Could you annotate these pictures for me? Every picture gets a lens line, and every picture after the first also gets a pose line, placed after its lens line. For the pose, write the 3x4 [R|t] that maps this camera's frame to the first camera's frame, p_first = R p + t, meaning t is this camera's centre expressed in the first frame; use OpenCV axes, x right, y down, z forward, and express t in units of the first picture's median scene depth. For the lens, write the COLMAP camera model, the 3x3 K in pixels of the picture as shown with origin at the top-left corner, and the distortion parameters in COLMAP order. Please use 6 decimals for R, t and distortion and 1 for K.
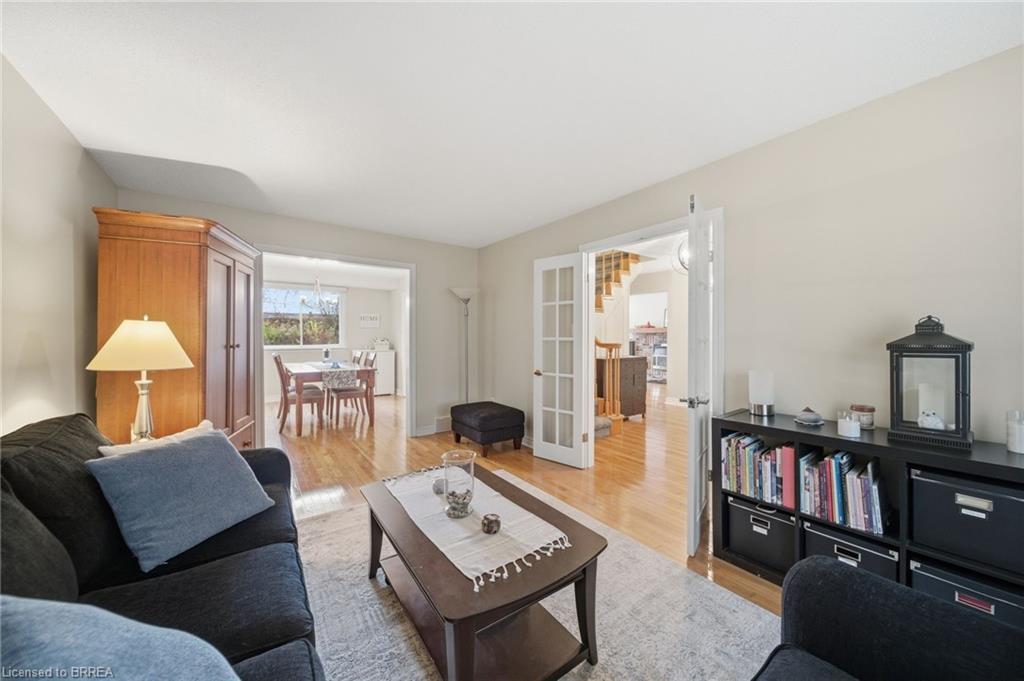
lens RADIAL K [[360.2, 0, 512.6], [0, 360.2, 335.6], [0, 0, 1]] dist [-0.005376, -0.000347]
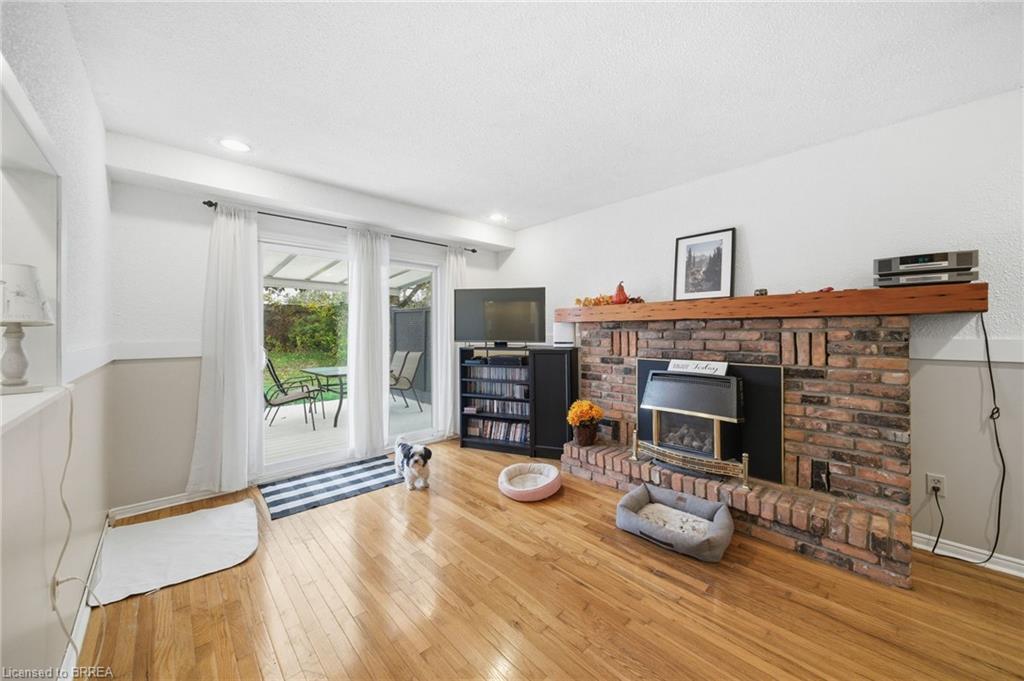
lens RADIAL K [[380.8, 0, 514.5], [0, 380.8, 334.9], [0, 0, 1]] dist [-0.002624, -0.000290]
pose [[0.992363, -0.005879, 0.123215, 0.254071], [0.005454, 0.999978, 0.003782, 0.001735], [-0.123234, -0.003081, 0.992373, 0.704499]]
